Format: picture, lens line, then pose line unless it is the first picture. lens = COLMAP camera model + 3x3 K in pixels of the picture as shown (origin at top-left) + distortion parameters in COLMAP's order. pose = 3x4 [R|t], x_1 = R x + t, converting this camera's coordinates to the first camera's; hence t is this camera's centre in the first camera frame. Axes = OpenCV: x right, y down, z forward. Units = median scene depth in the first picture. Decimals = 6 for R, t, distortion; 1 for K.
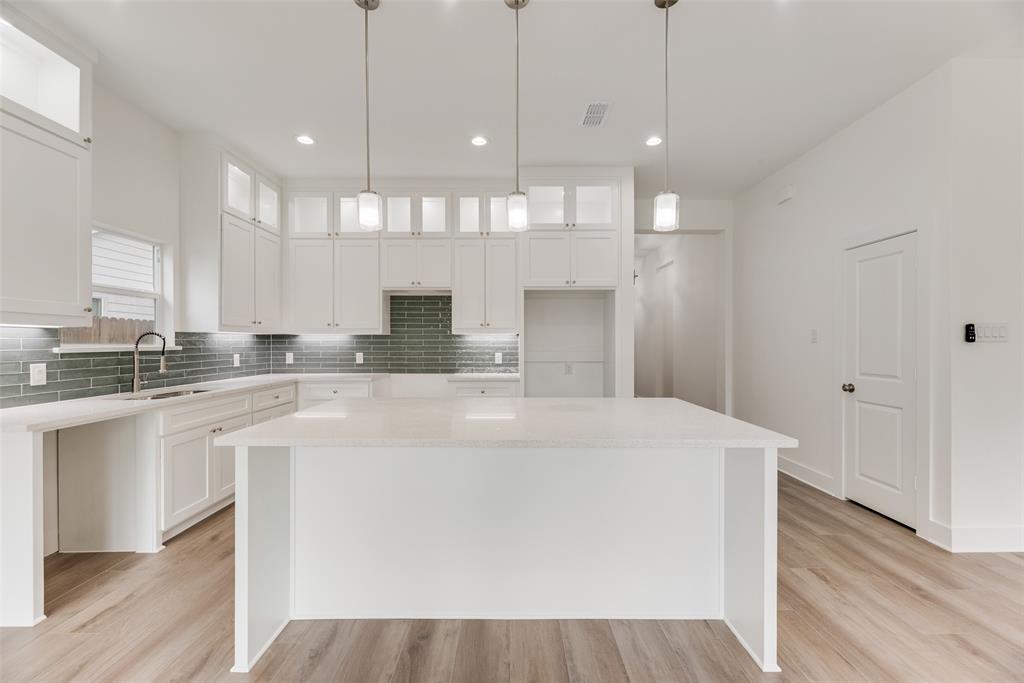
lens RADIAL K [[416.0, 0, 517.0], [0, 416.0, 341.8], [0, 0, 1]] dist [0.002870, -0.001115]
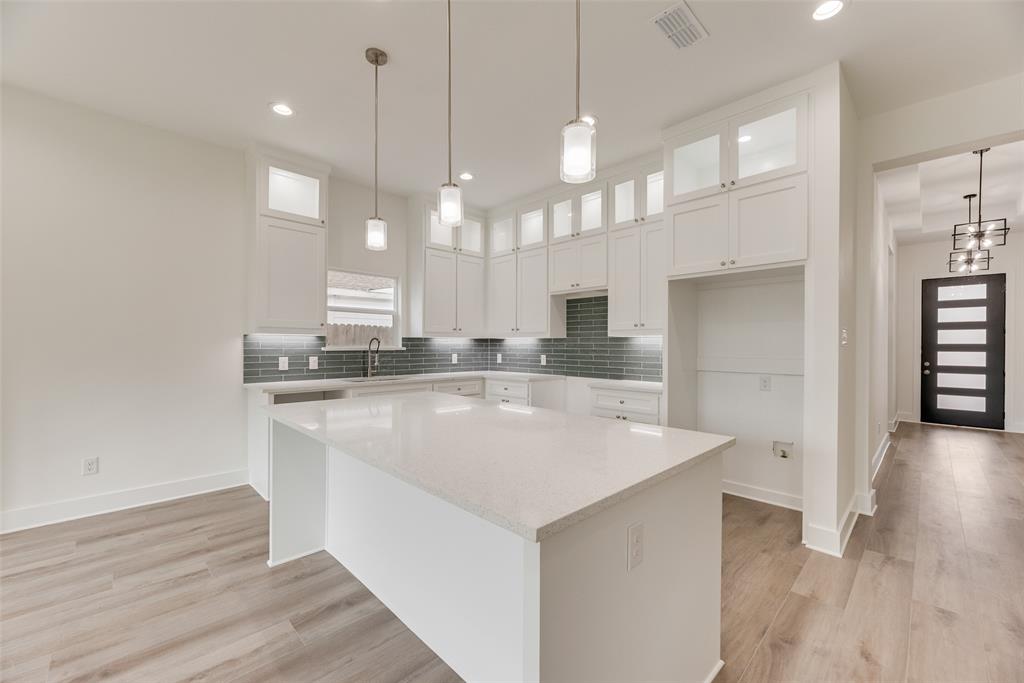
lens RADIAL K [[416.0, 0, 514.5], [0, 416.0, 345.3], [0, 0, 1]] dist [0.002870, -0.001115]
pose [[0.695102, 0.002926, -0.718905, 0.387455], [-0.002839, 0.999995, 0.001325, 0.000235], [0.718906, 0.001120, 0.695107, 0.227150]]
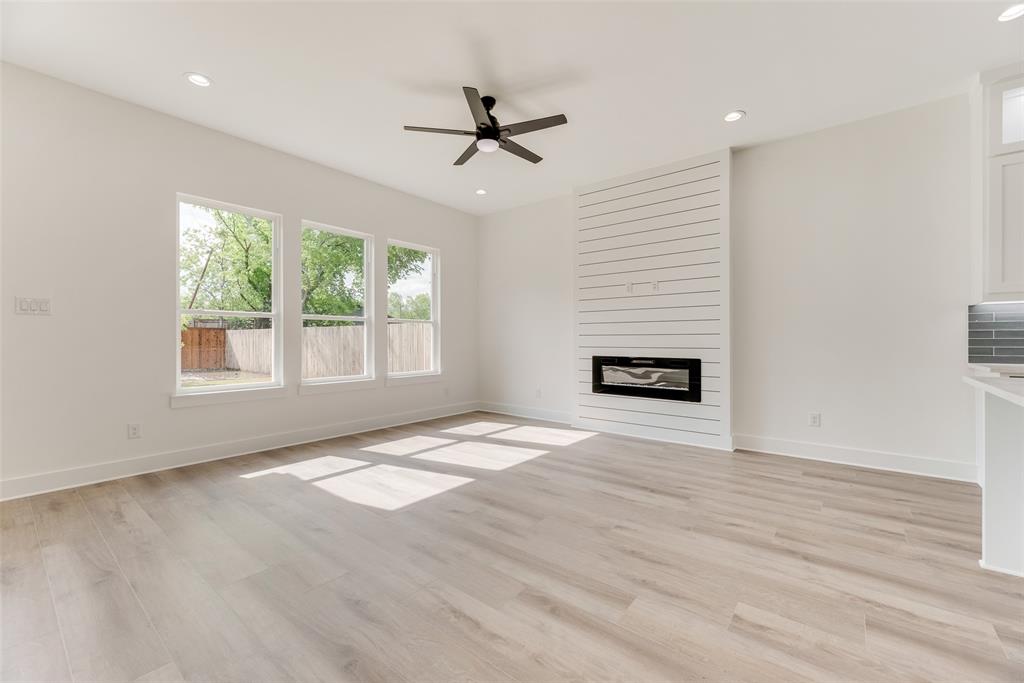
lens RADIAL K [[416.0, 0, 510.9], [0, 416.0, 340.3], [0, 0, 1]] dist [0.002870, -0.001115]
pose [[-0.638032, 0.005578, -0.769989, 0.466893], [0.005195, 0.999982, 0.002940, 0.036965], [0.769992, -0.002124, -0.638050, 0.271056]]
